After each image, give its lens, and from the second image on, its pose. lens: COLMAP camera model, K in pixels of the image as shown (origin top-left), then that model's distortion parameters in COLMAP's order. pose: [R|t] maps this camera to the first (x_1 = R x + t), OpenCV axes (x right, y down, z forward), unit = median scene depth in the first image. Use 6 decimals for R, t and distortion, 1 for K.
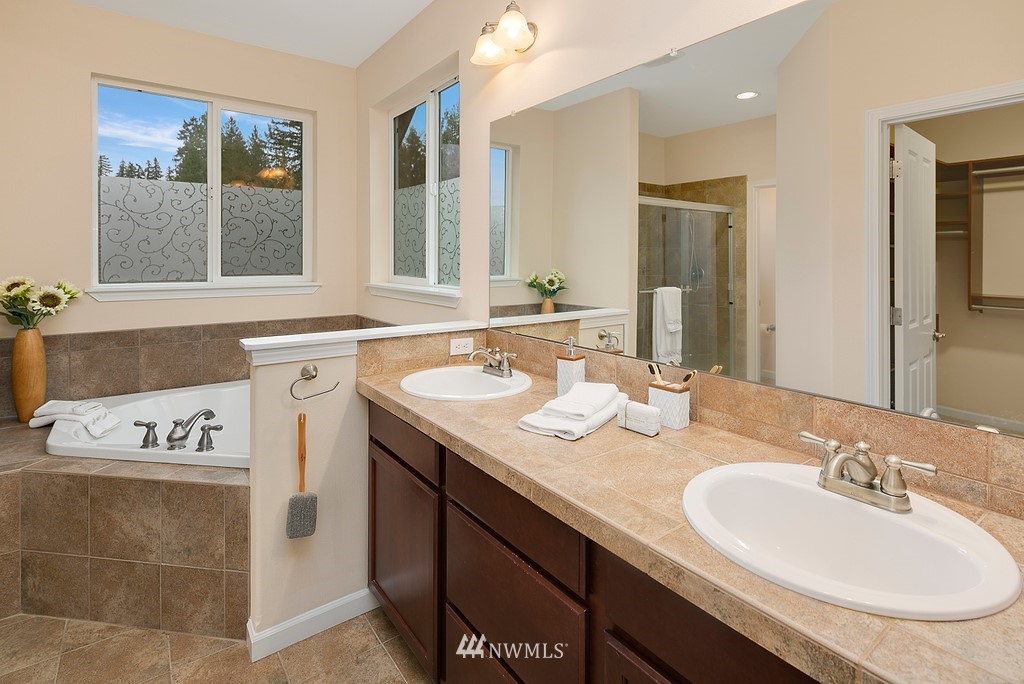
lens RADIAL K [[1485.0, 0, 511.7], [0, 1485.0, 340.2], [0, 0, 1]] dist [-0.039505, 0.000000]
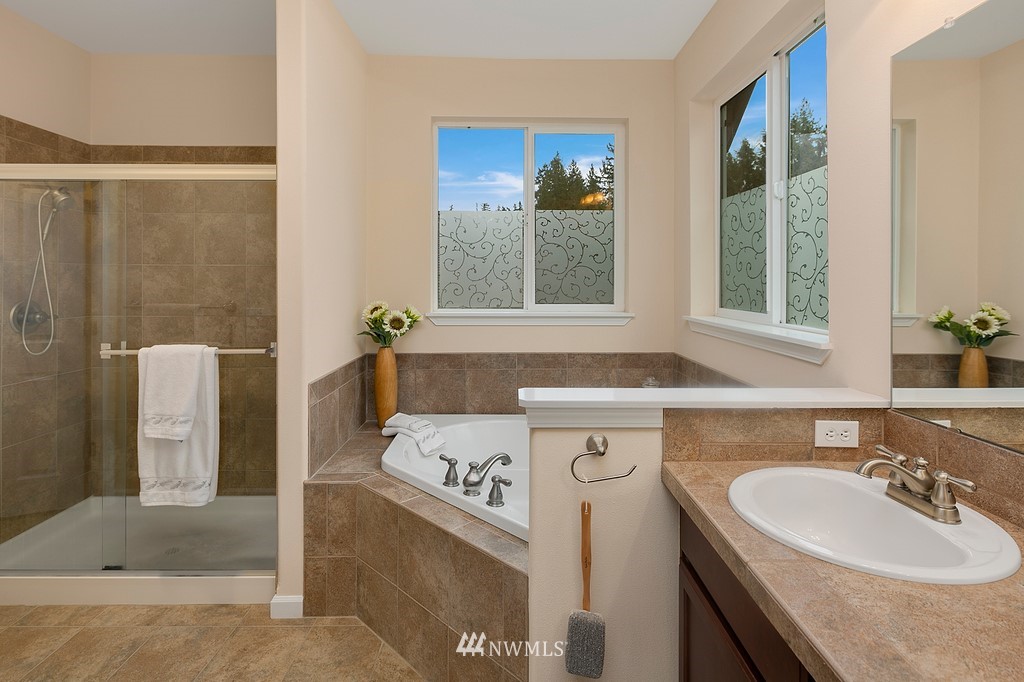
lens RADIAL K [[583.8, 0, 515.3], [0, 583.8, 289.7], [0, 0, 1]] dist [0.009087, -0.004910]
pose [[0.908702, -0.003372, -0.417433, -0.049457], [-0.008195, 0.999631, -0.025914, -0.044730], [0.417366, 0.026969, 0.908338, 0.678978]]
